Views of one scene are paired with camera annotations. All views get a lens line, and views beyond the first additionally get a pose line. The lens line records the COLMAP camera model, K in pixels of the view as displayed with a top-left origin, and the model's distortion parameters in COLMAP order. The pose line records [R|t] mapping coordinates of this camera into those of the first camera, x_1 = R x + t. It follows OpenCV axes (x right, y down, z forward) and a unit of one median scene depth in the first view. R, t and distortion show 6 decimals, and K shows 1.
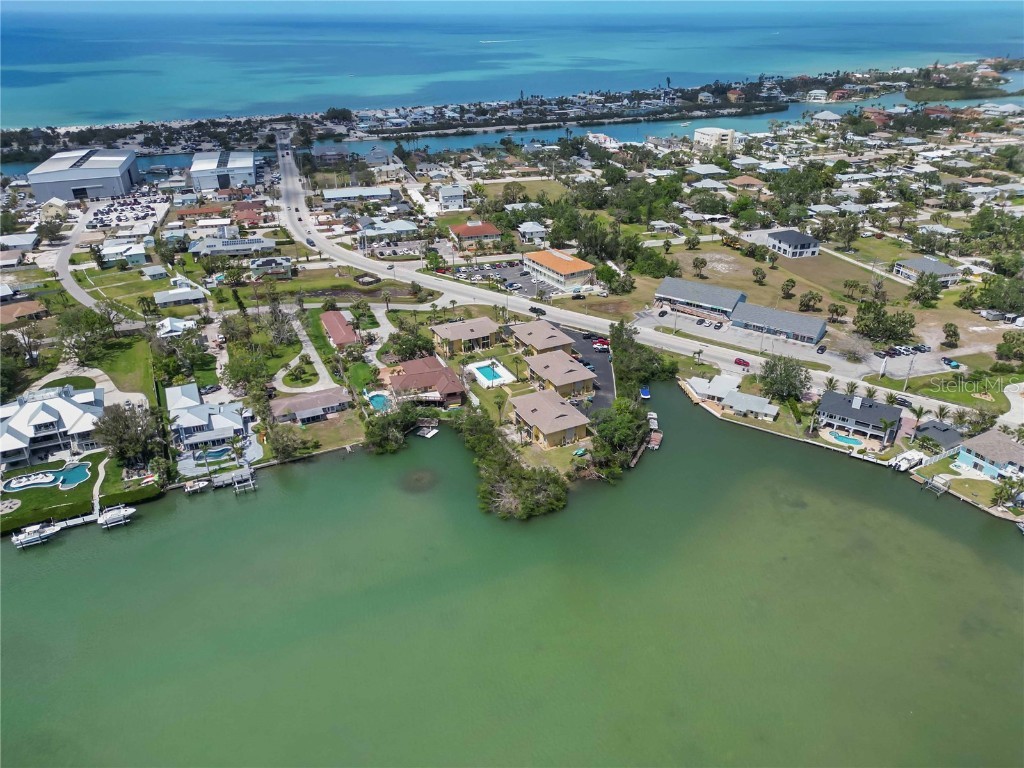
lens RADIAL K [[714.9, 0, 514.4], [0, 714.9, 386.5], [0, 0, 1]] dist [0.067632, -0.064667]
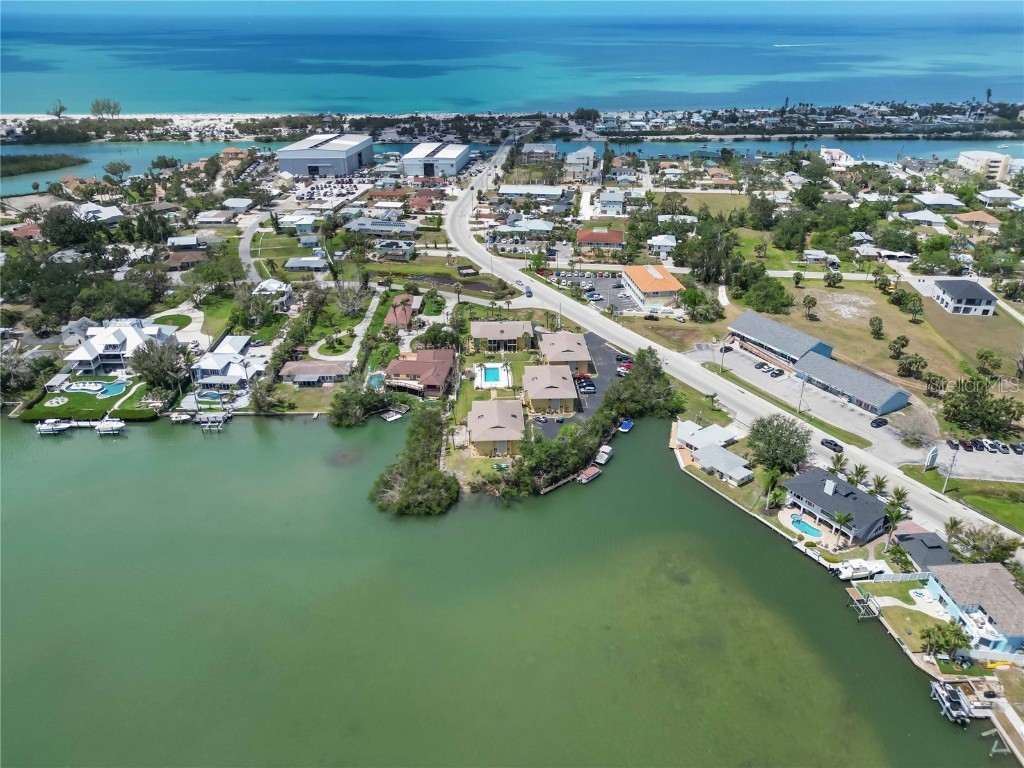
lens RADIAL K [[714.9, 0, 514.4], [0, 714.9, 386.5], [0, 0, 1]] dist [0.067632, -0.064667]
pose [[0.910928, 0.190822, -0.365782, 0.266960], [-0.191485, 0.980877, 0.034840, -0.032227], [0.365435, 0.038305, 0.930048, 0.055481]]
